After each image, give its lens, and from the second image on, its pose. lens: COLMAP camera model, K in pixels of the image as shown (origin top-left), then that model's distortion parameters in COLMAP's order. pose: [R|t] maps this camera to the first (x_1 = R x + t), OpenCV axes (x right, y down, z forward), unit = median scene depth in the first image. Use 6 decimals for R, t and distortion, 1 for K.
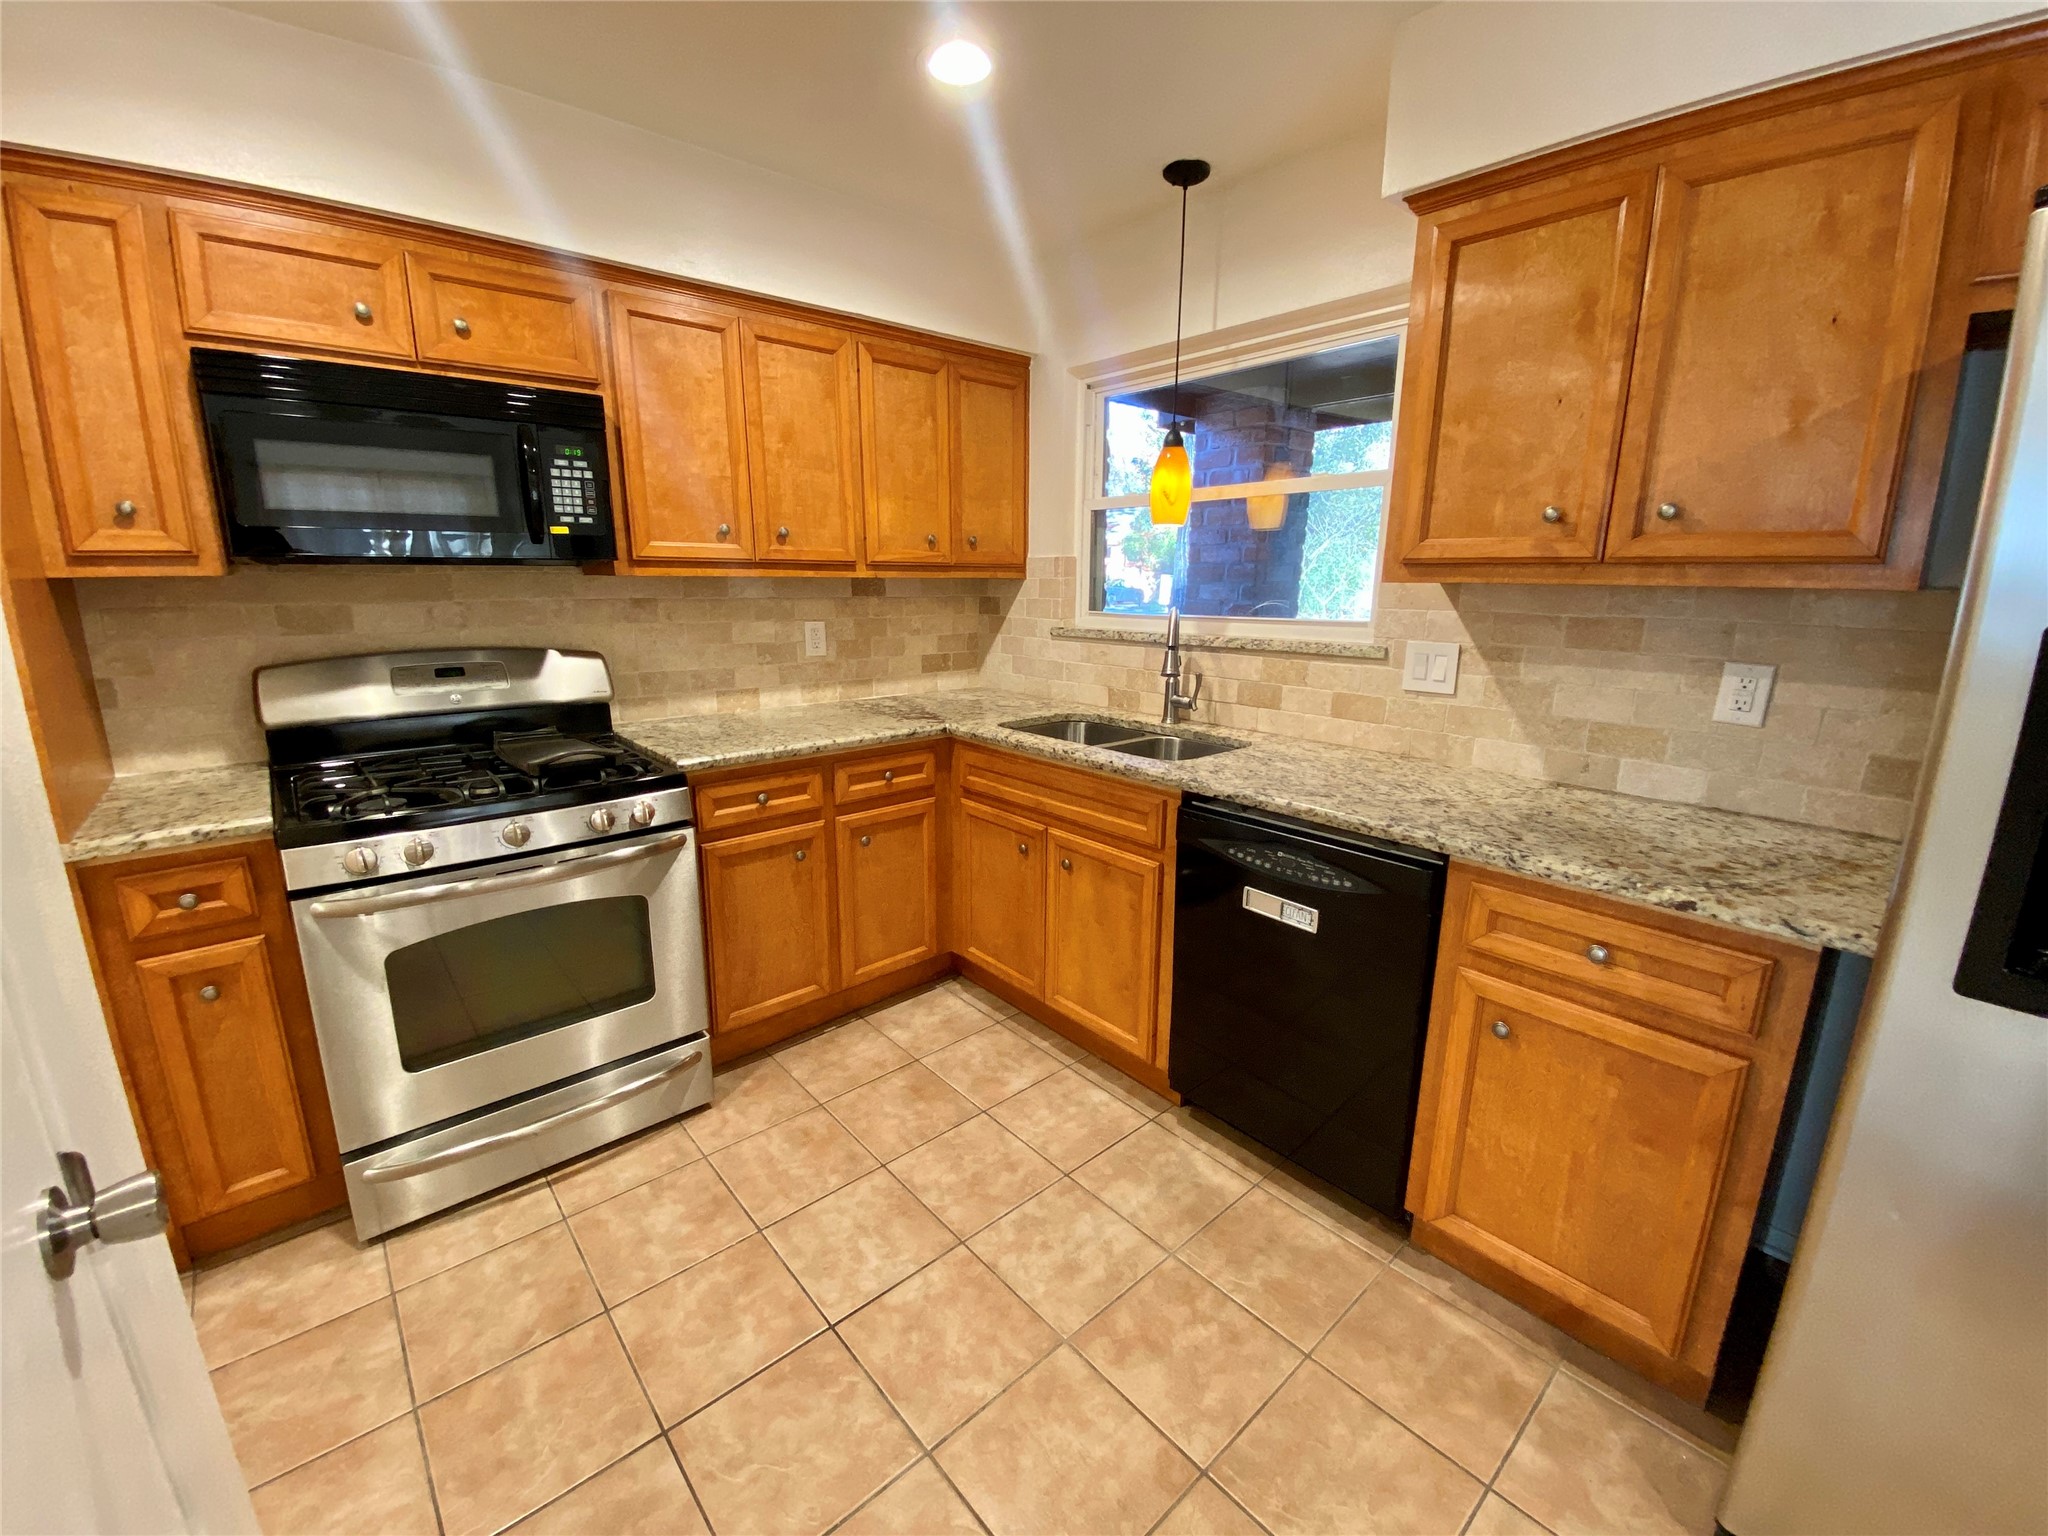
lens RADIAL K [[828.2, 0, 1020.3], [0, 828.2, 762.7], [0, 0, 1]] dist [0.027932, -0.025551]
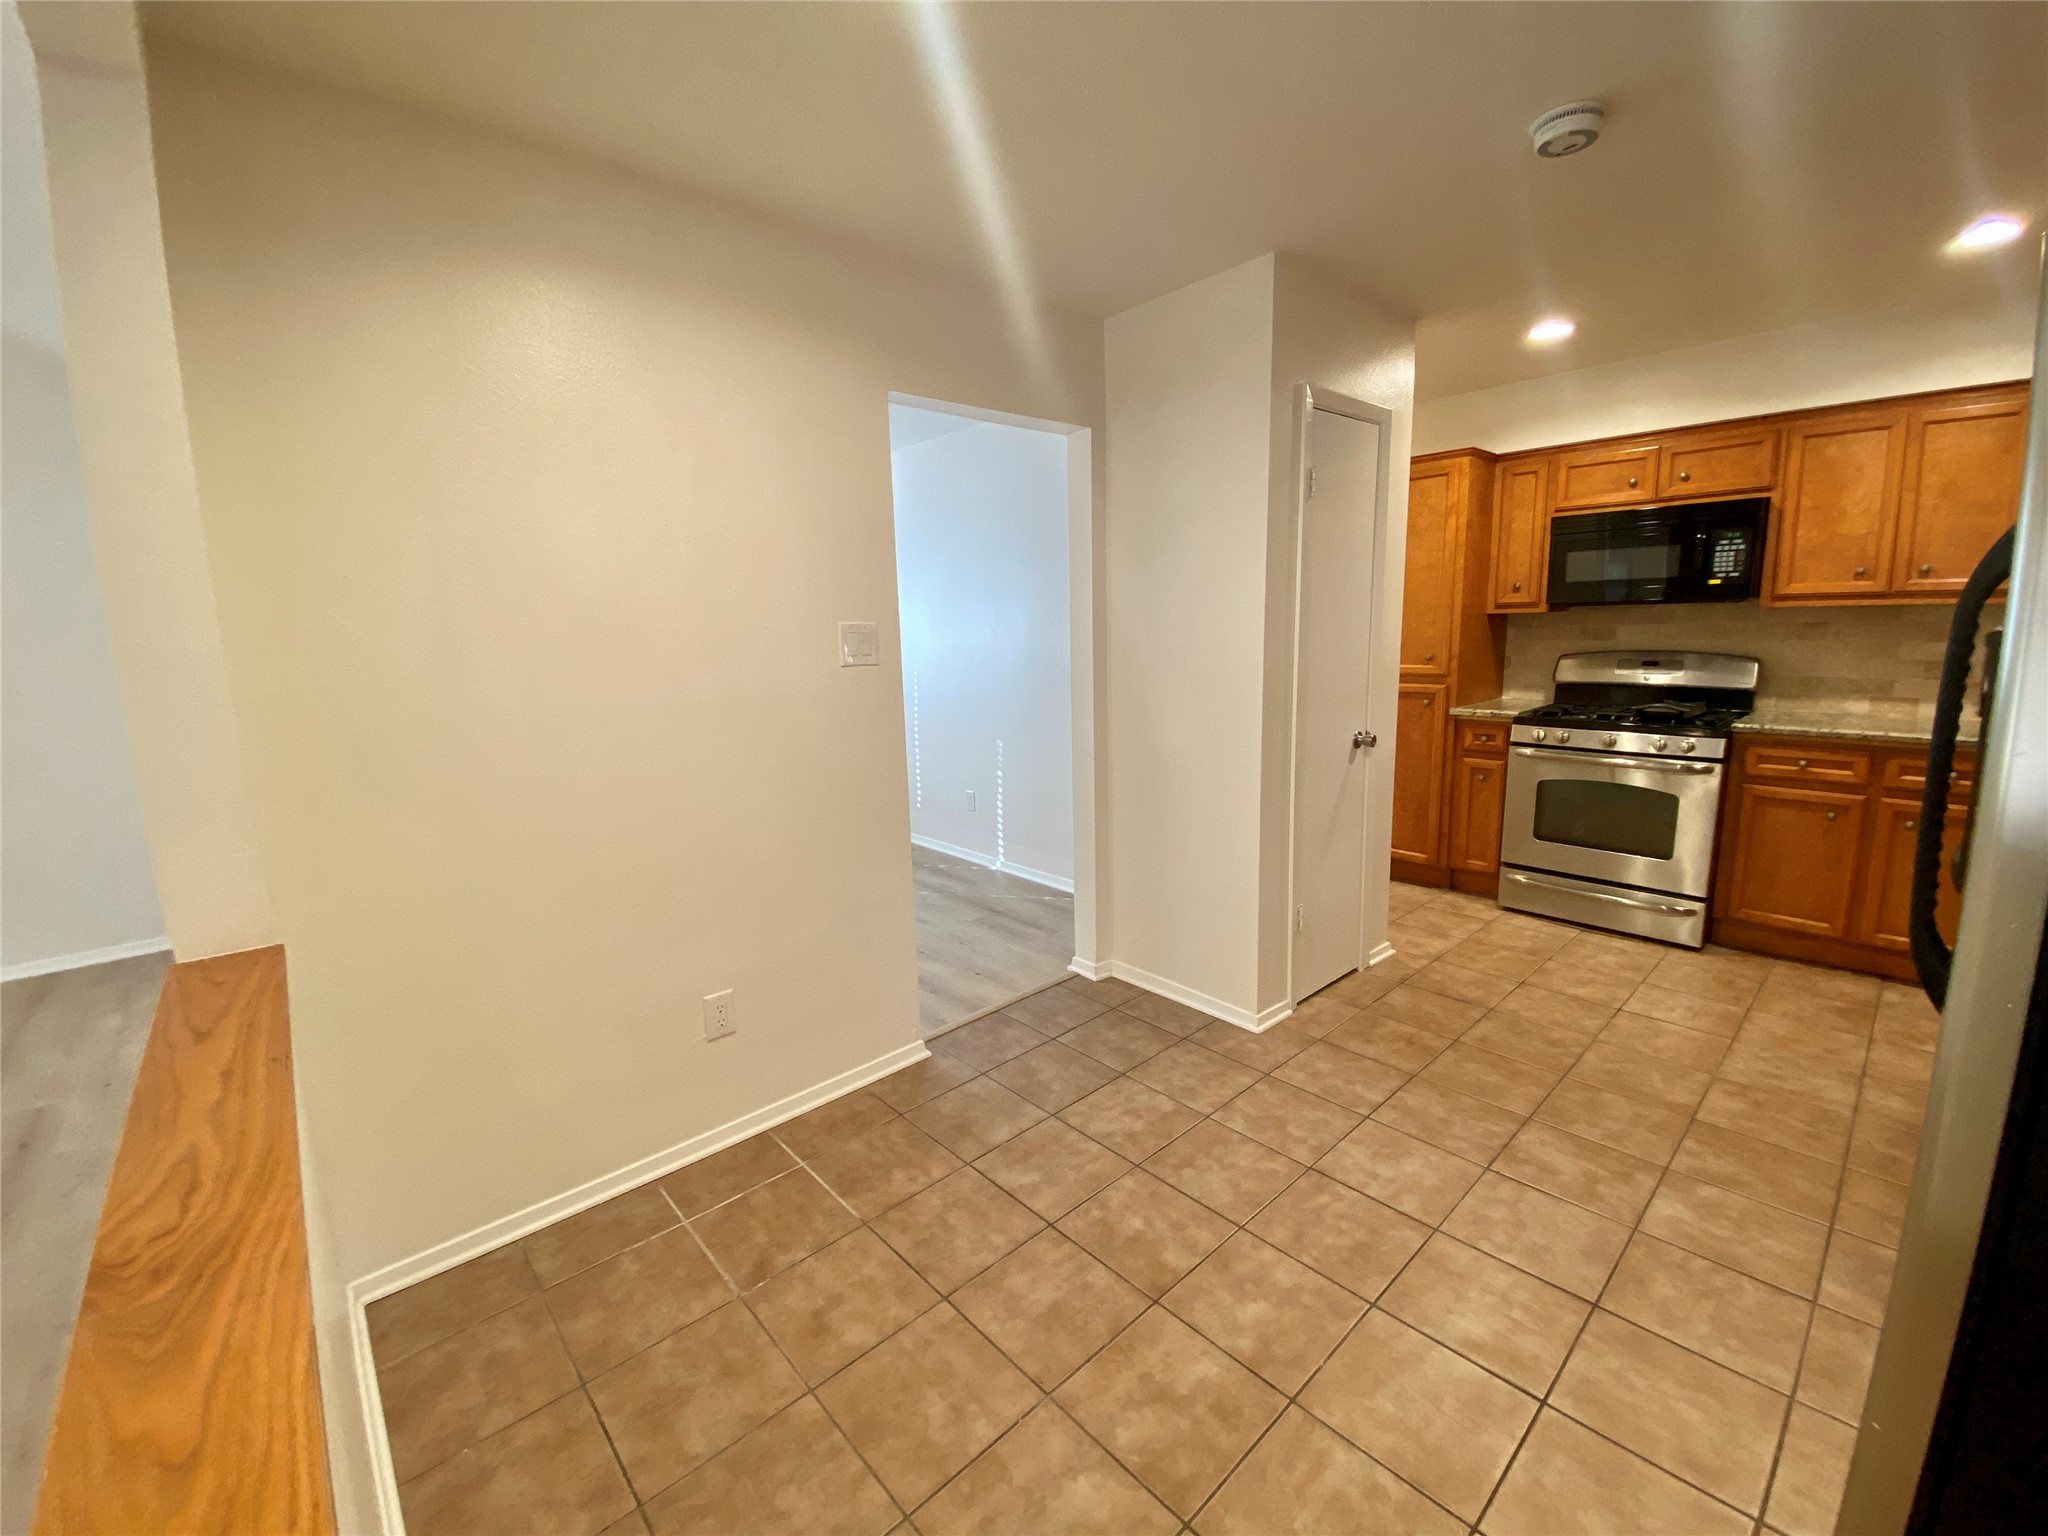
lens RADIAL K [[839.7, 0, 1000.1], [0, 839.7, 761.3], [0, 0, 1]] dist [0.012763, -0.016795]
pose [[-0.002488, 0.155080, -0.987899, 1.160442], [-0.196760, 0.968514, 0.152532, 0.095991], [0.980449, 0.194759, 0.028103, -0.384977]]
